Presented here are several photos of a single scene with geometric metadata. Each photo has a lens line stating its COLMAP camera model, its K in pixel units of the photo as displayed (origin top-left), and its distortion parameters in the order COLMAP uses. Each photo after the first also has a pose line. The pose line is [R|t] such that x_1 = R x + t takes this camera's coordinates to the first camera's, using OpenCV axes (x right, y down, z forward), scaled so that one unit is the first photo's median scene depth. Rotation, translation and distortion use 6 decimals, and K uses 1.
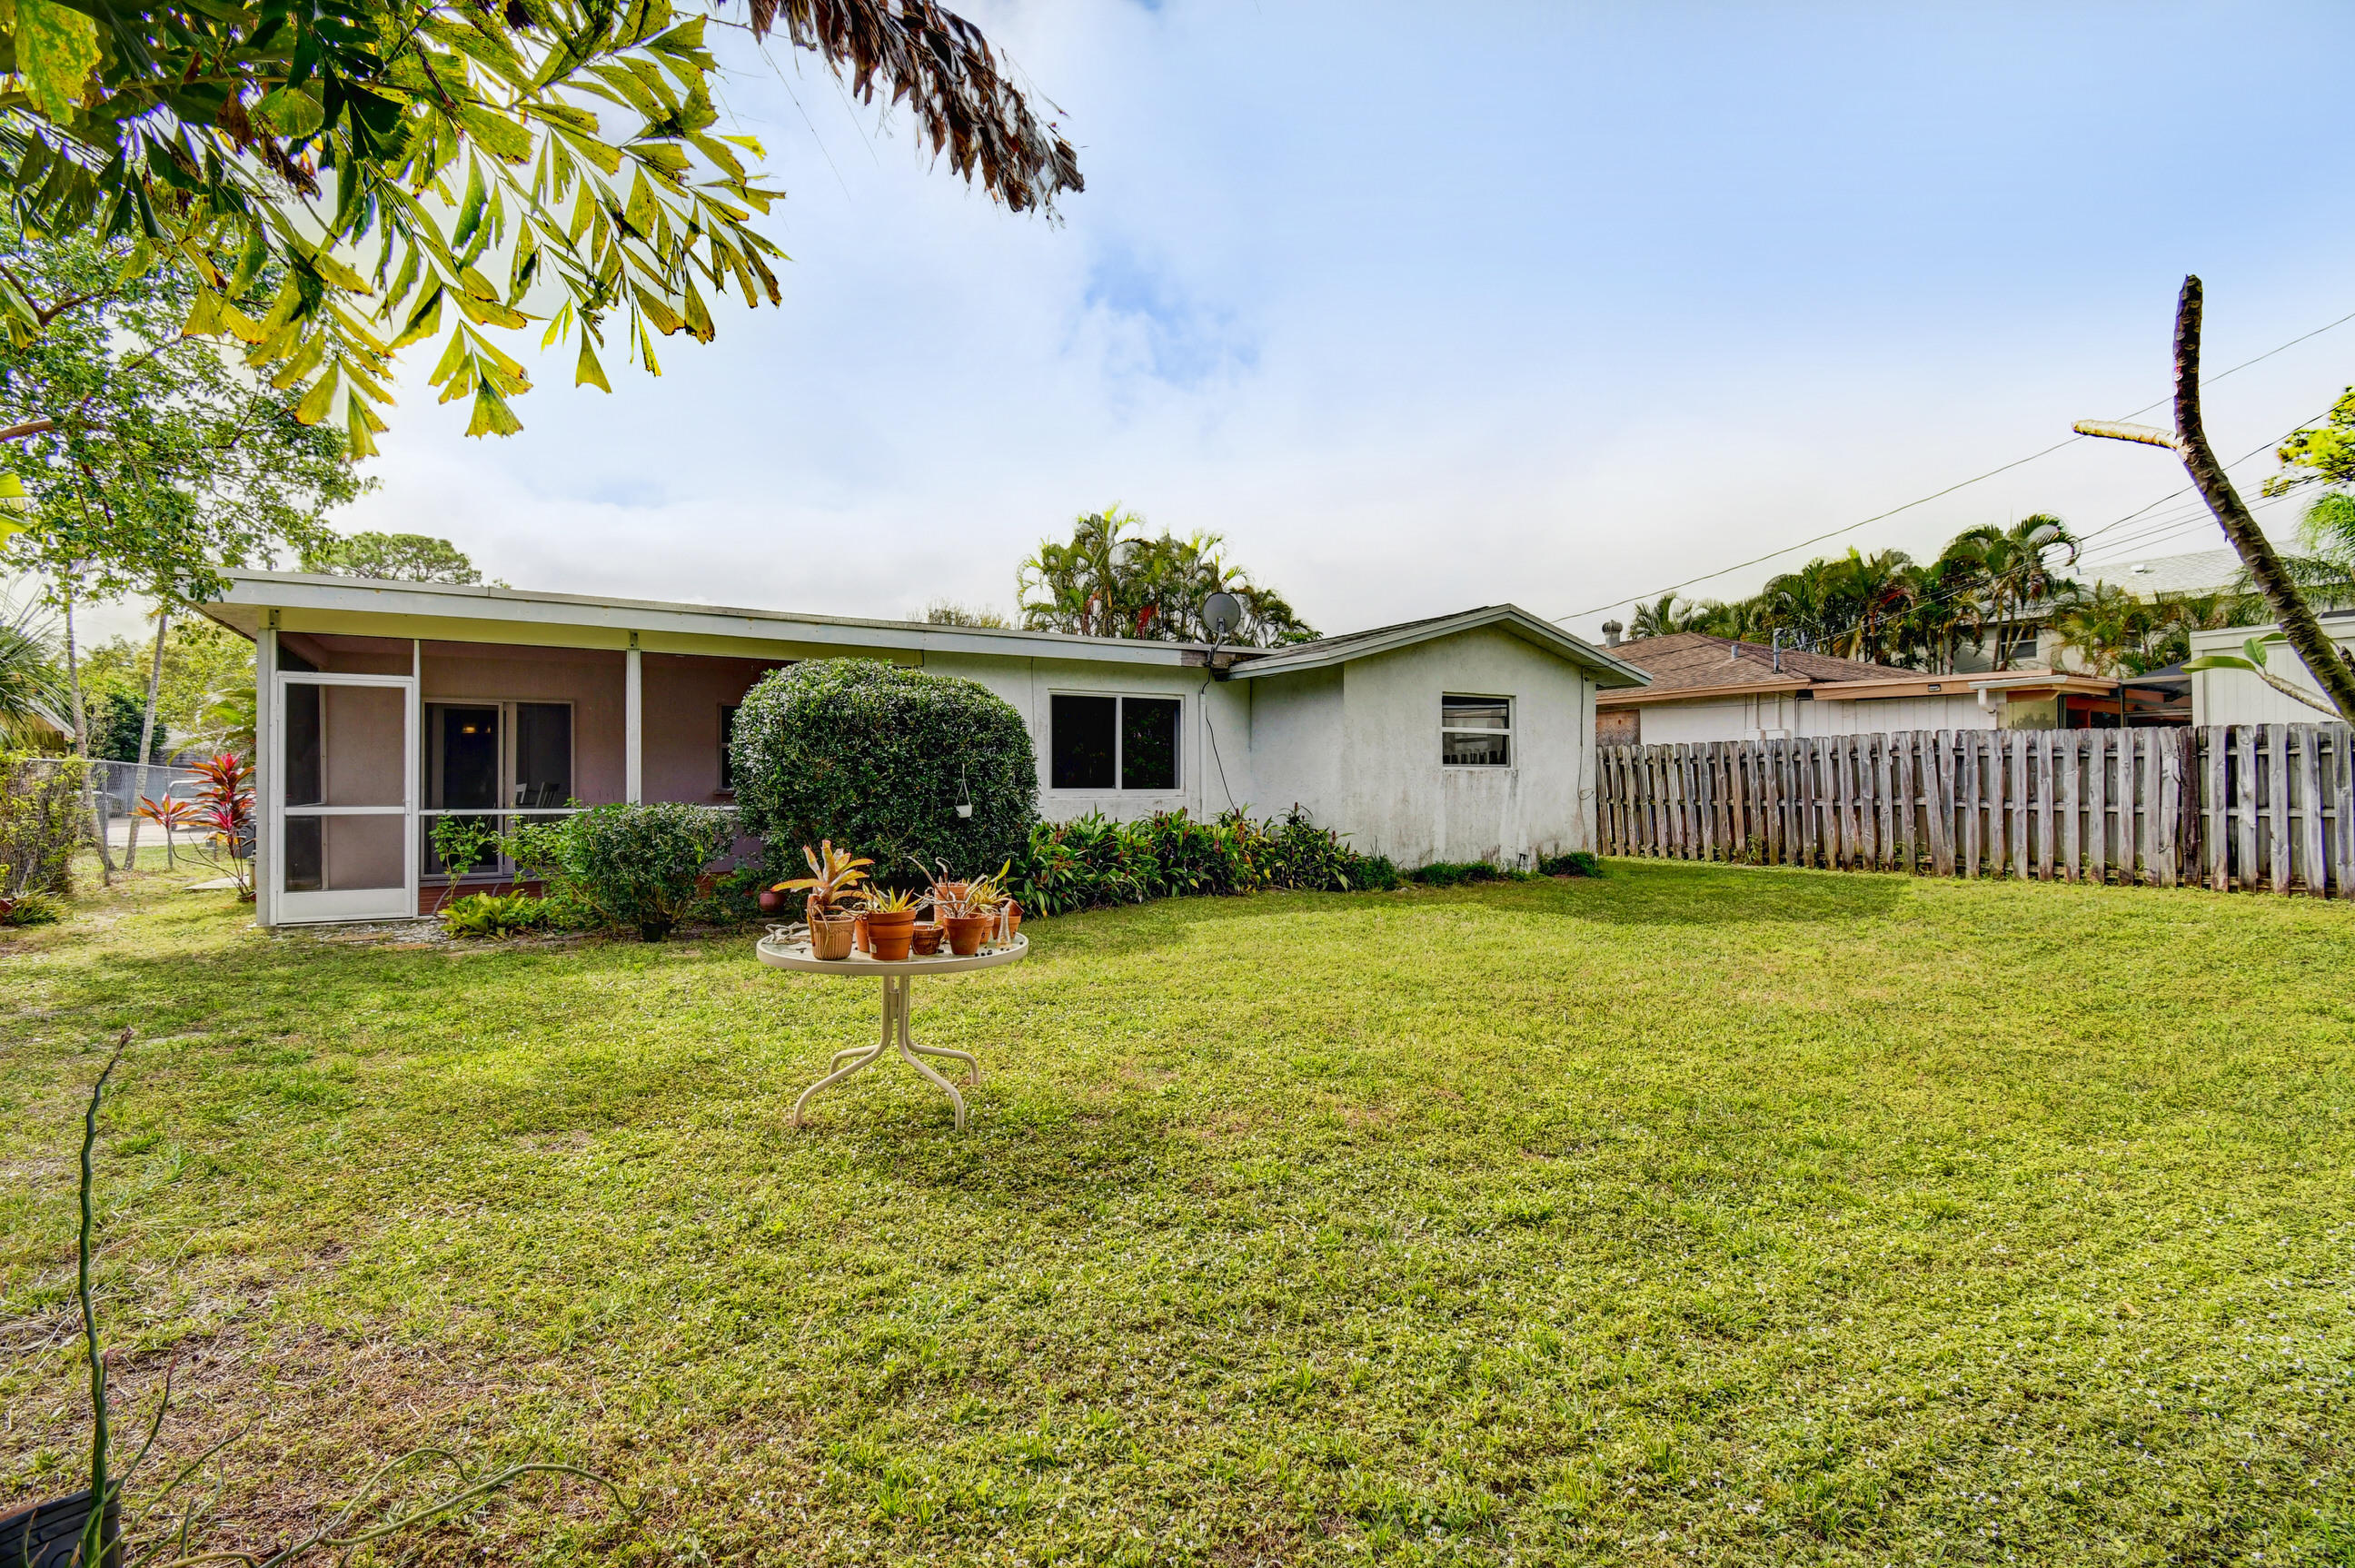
lens RADIAL K [[1087.8, 0, 1169.2], [0, 1087.8, 787.5], [0, 0, 1]] dist [0.019767, -0.027878]
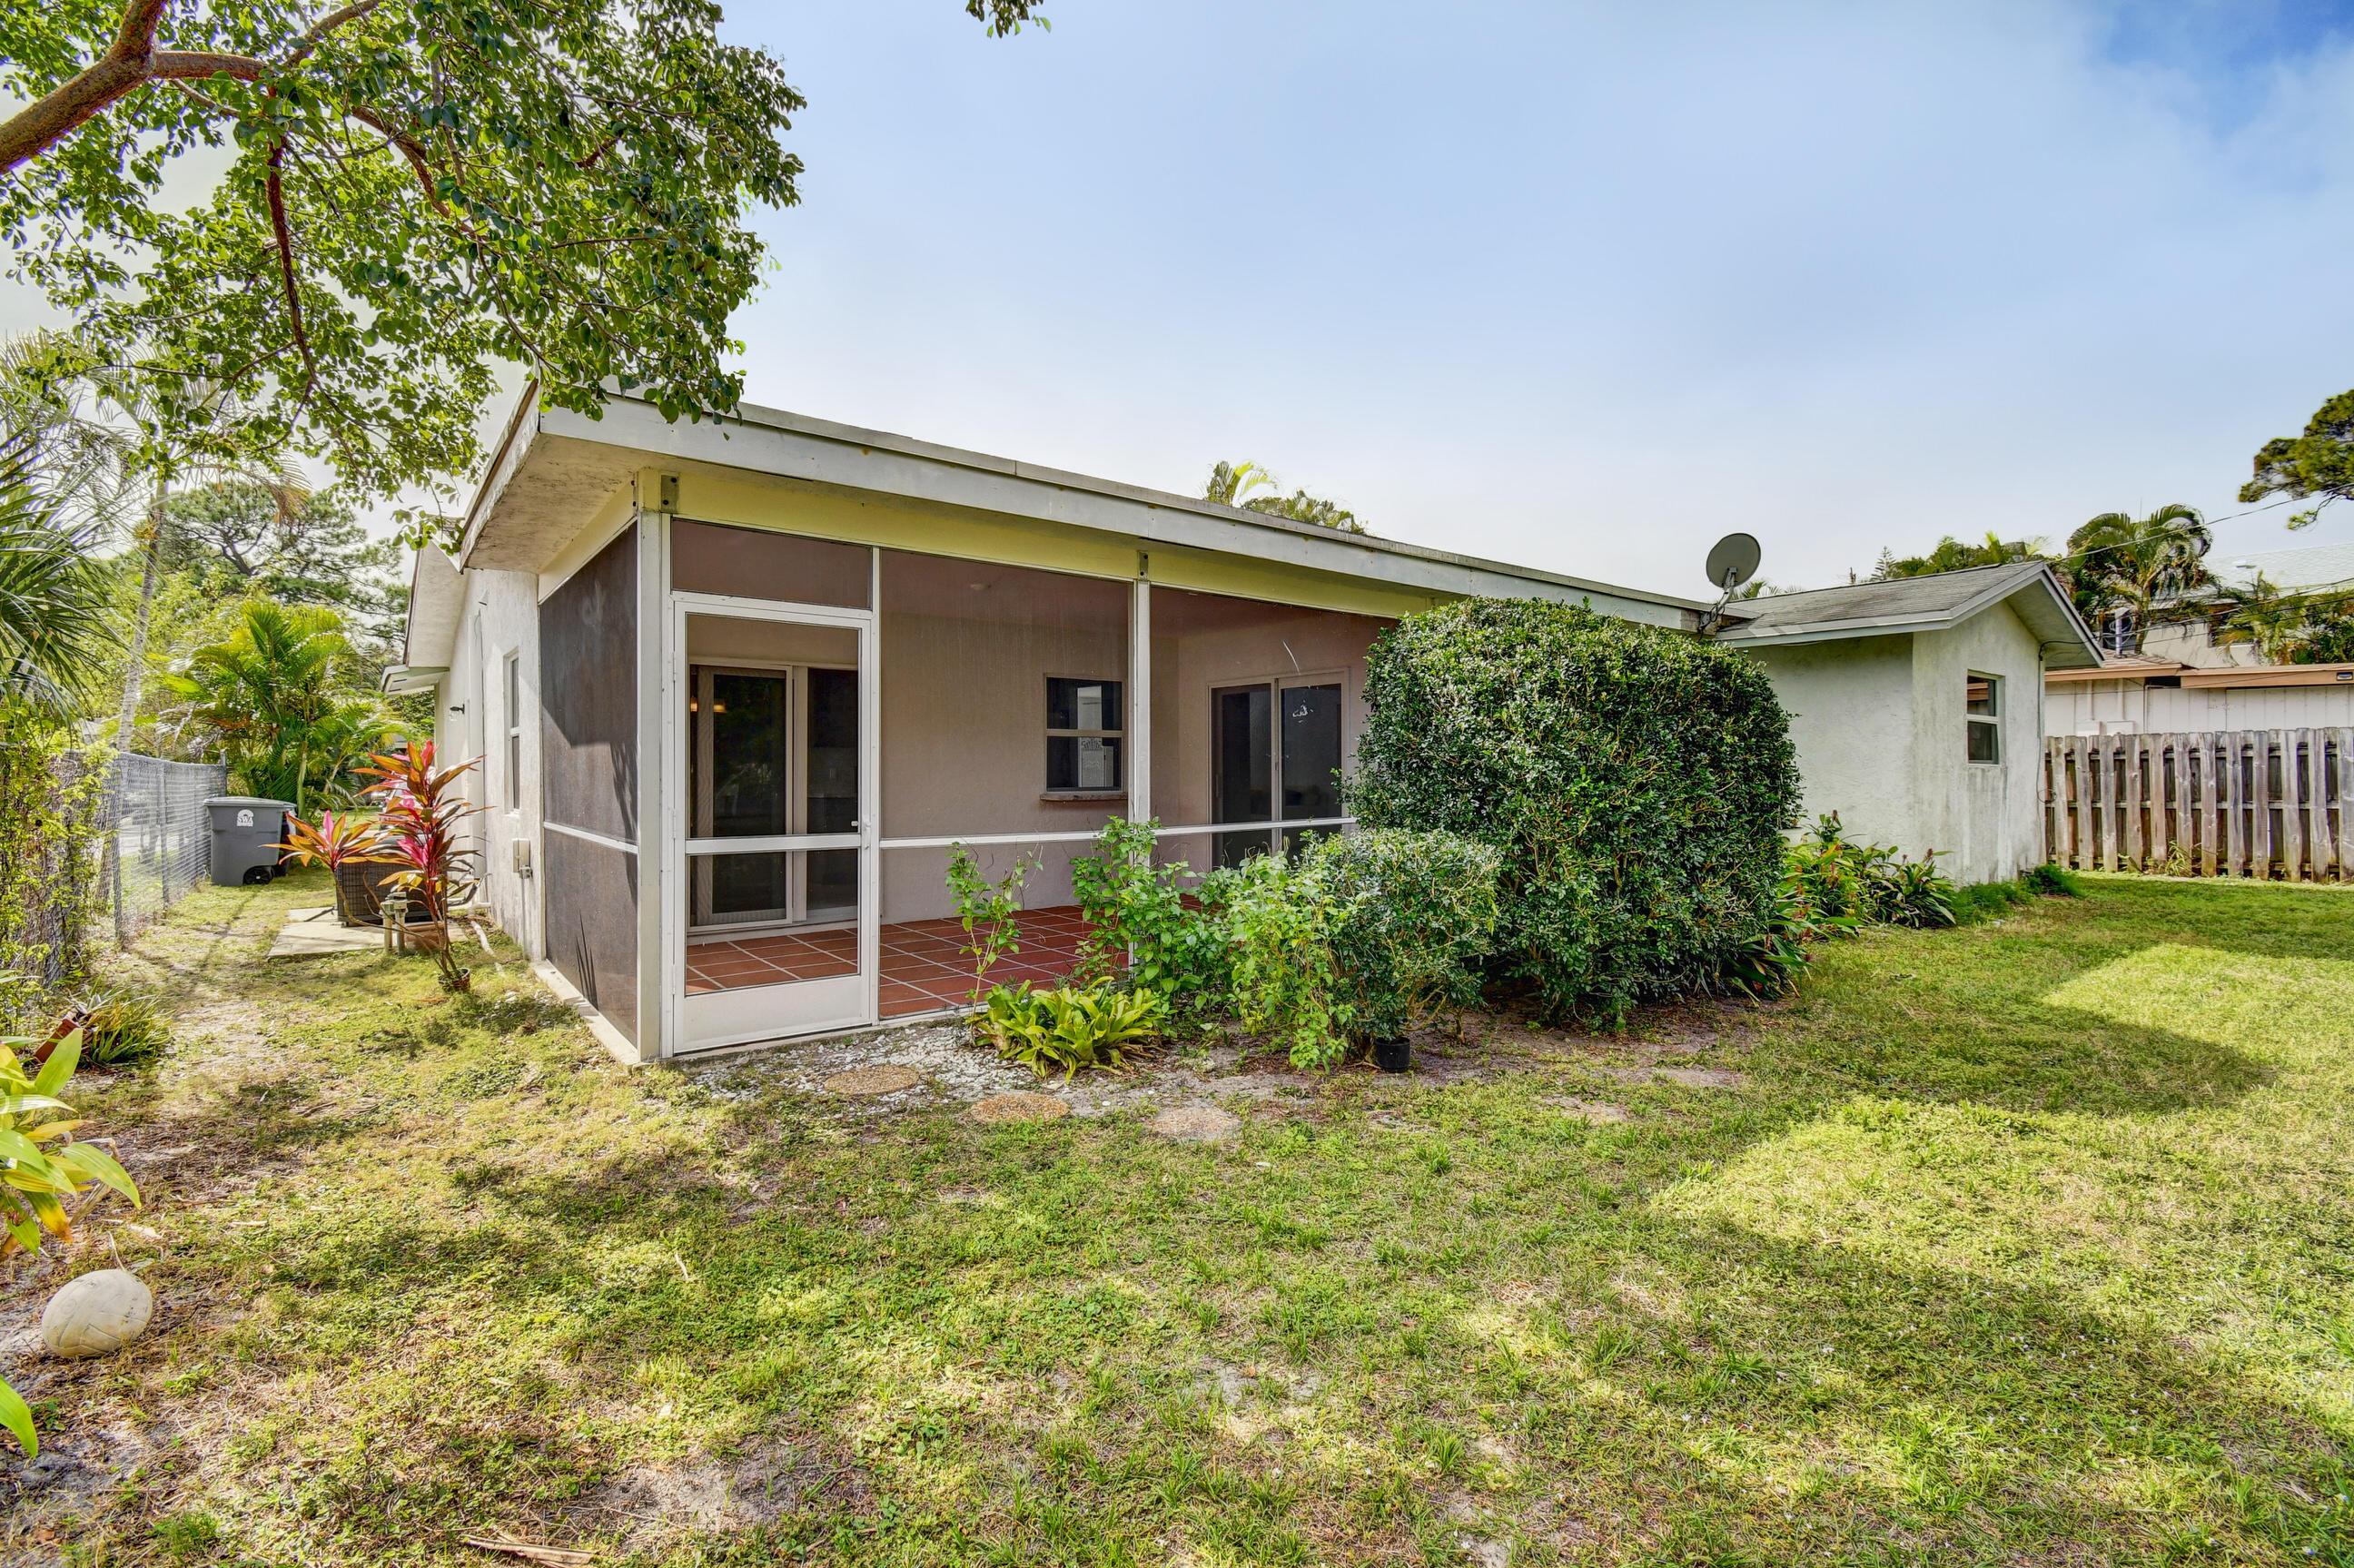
lens RADIAL K [[1080.0, 0, 1163.6], [0, 1080.0, 773.3], [0, 0, 1]] dist [0.000188, -0.007463]
pose [[0.991904, 0.000708, 0.126988, -0.430492], [-0.000193, 0.999992, -0.004072, -0.008563], [-0.126990, 0.004015, 0.991896, 0.287482]]
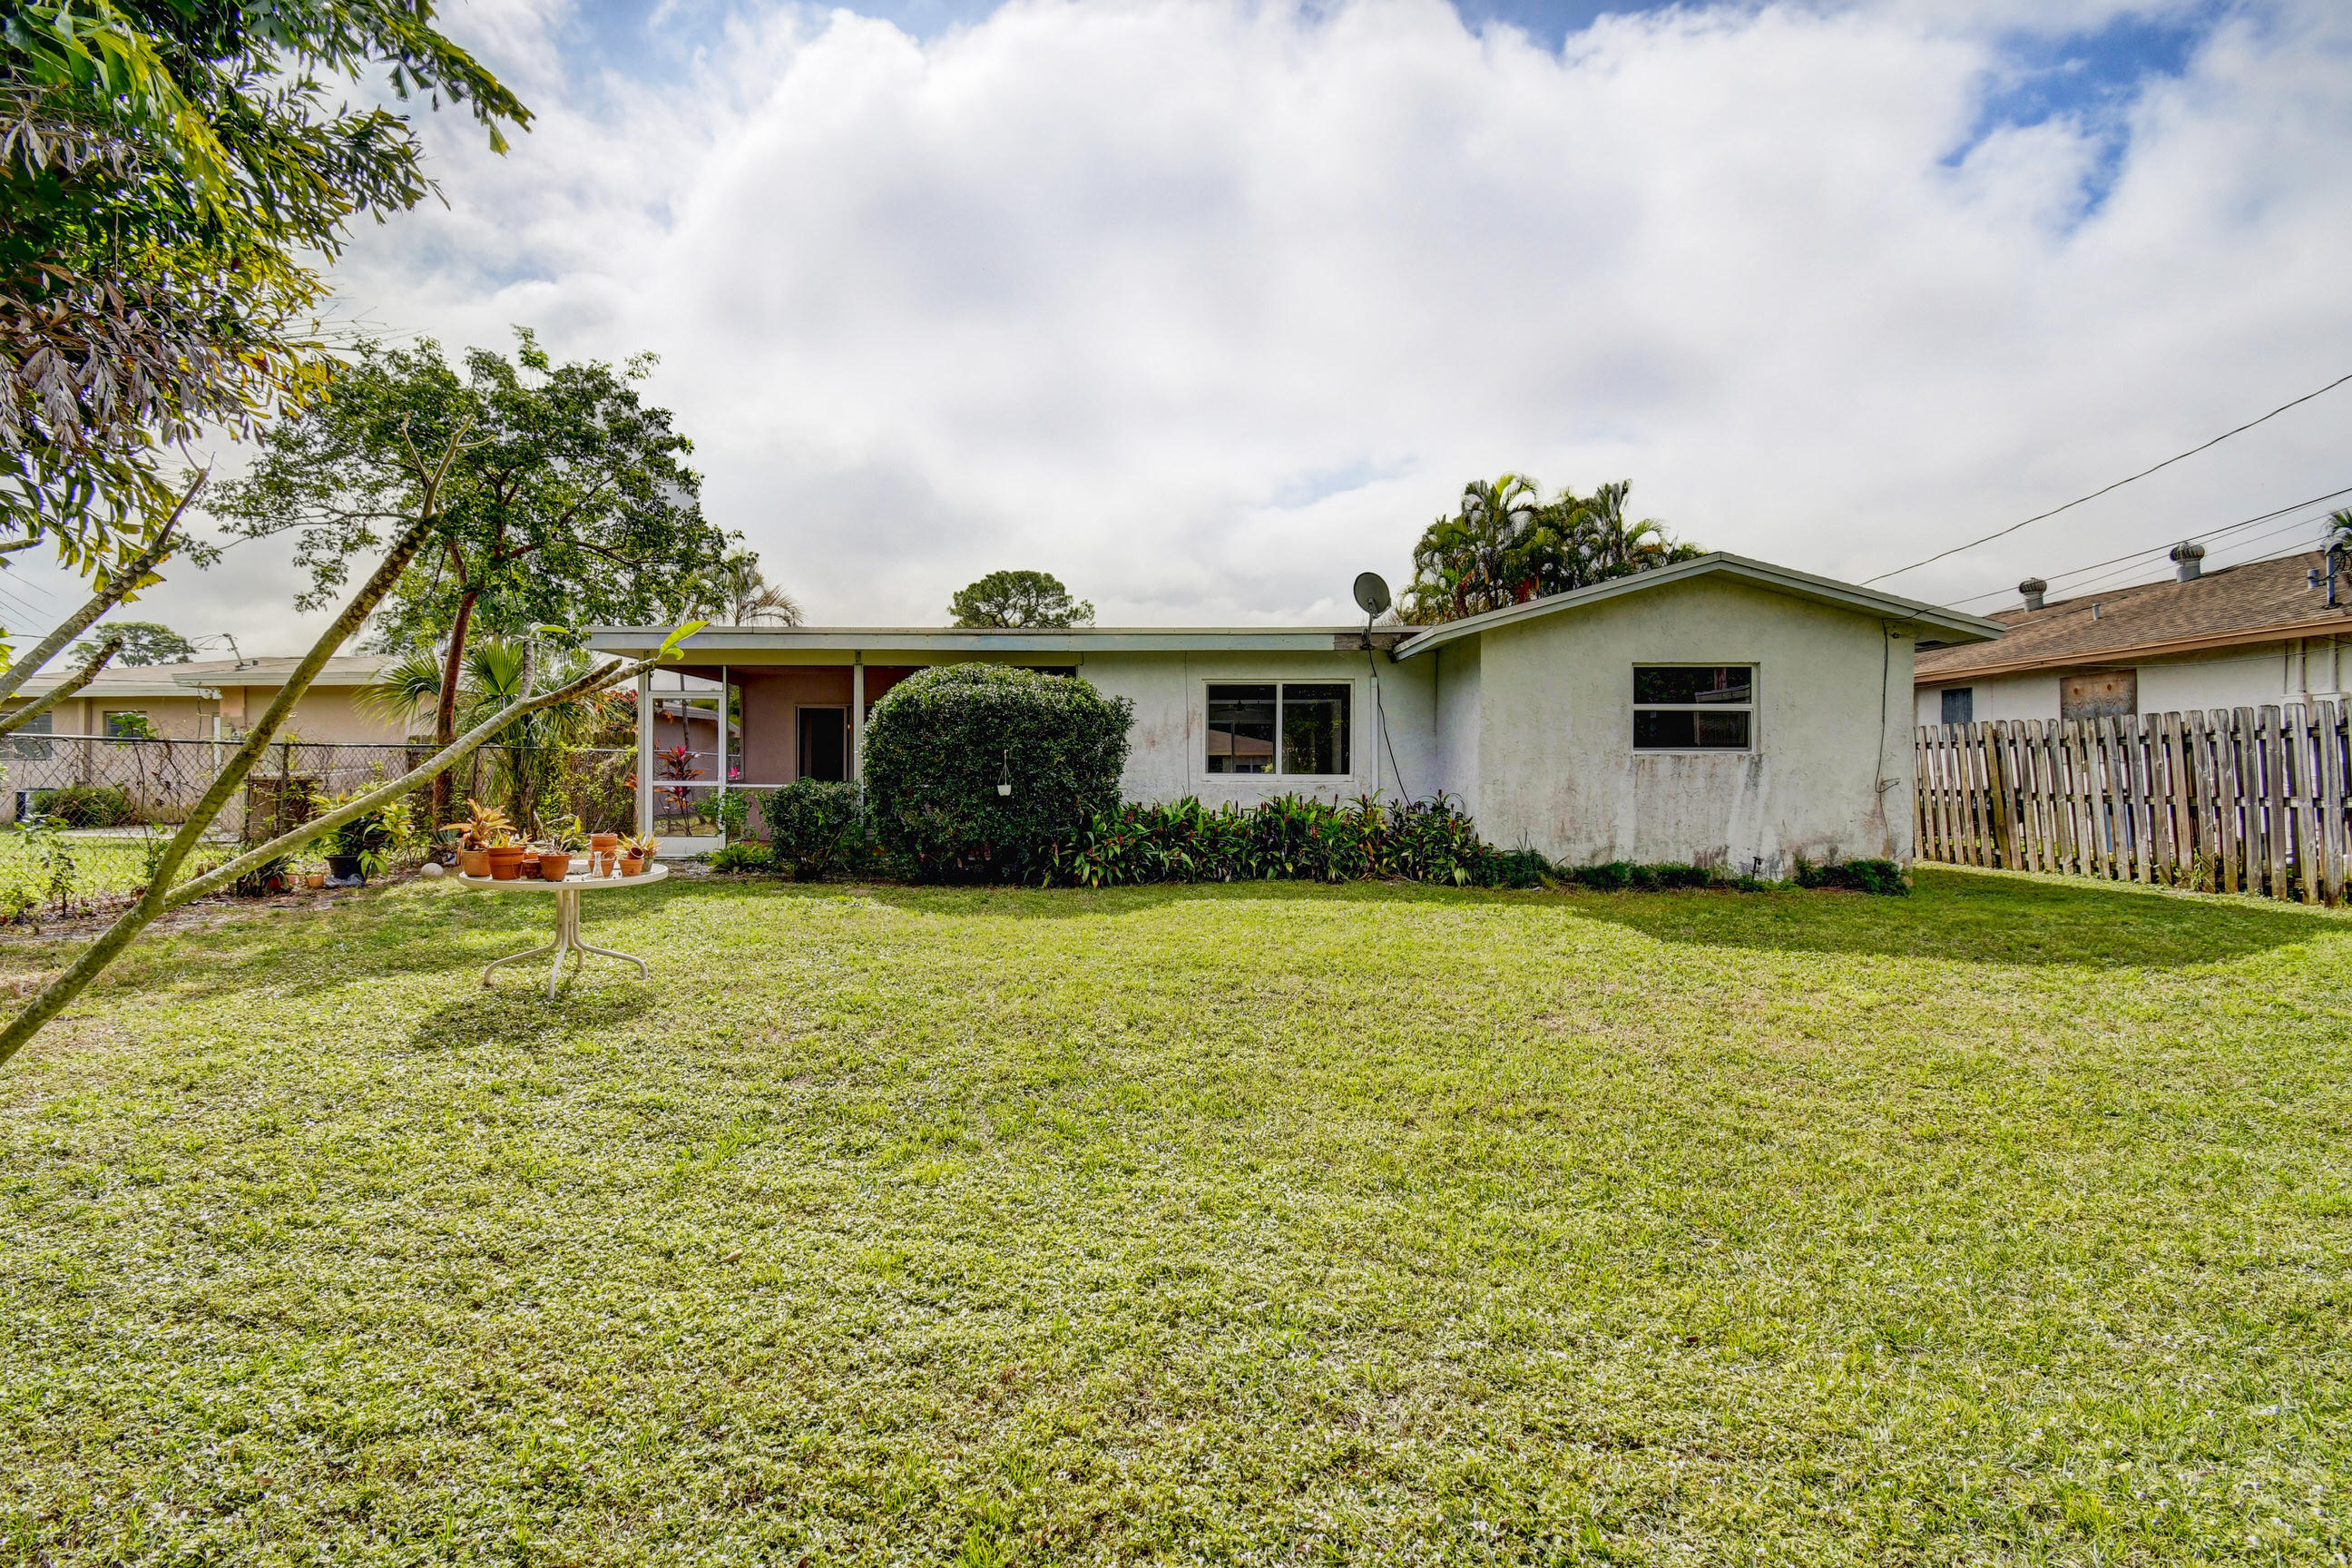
lens RADIAL K [[1086.5, 0, 1167.7], [0, 1086.5, 787.4], [0, 0, 1]] dist [0.019767, -0.027878]
pose [[0.835838, 0.014680, -0.548779, 0.414209], [-0.007458, 0.999854, 0.015387, -0.000219], [0.548925, -0.008769, 0.835826, 0.087466]]
